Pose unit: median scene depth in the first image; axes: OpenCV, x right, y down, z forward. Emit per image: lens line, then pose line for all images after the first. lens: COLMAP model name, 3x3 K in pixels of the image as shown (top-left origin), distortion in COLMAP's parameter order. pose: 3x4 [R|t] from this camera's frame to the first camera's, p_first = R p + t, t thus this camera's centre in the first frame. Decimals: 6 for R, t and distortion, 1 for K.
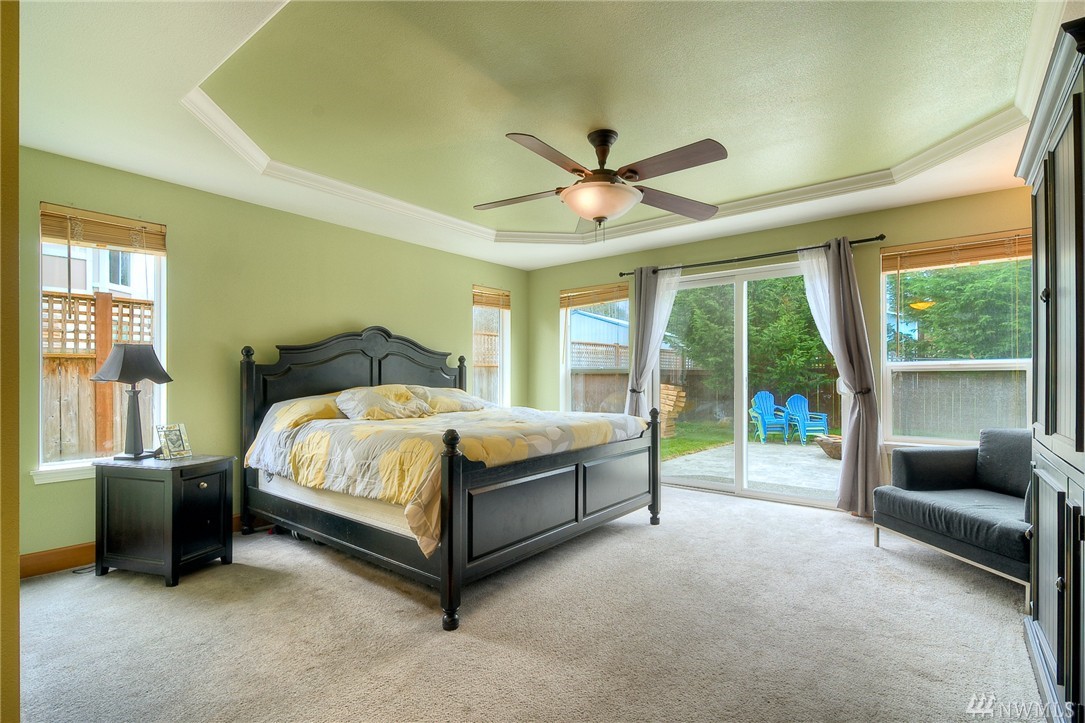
lens RADIAL K [[513.6, 0, 545.9], [0, 513.6, 367.8], [0, 0, 1]] dist [-0.004079, -0.001222]
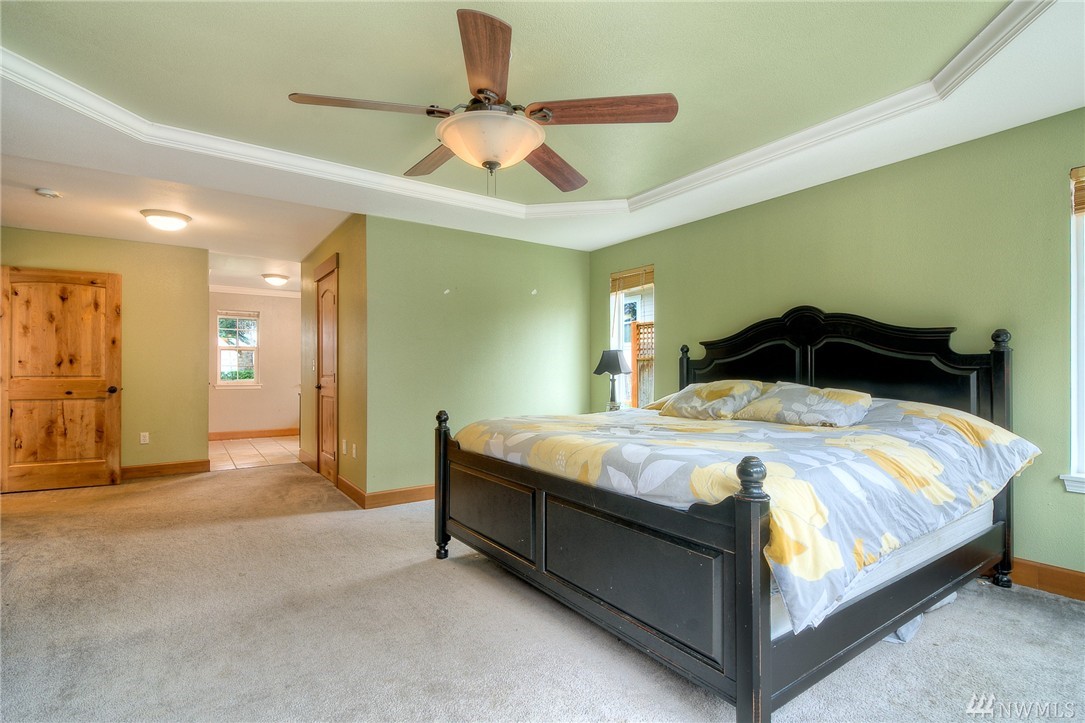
lens RADIAL K [[513.6, 0, 545.9], [0, 513.6, 367.8], [0, 0, 1]] dist [-0.004079, -0.001222]
pose [[-0.292320, -0.002592, -0.956317, 0.667987], [0.019024, 0.999783, -0.008525, 0.015329], [0.956131, -0.020685, -0.292207, 1.072186]]
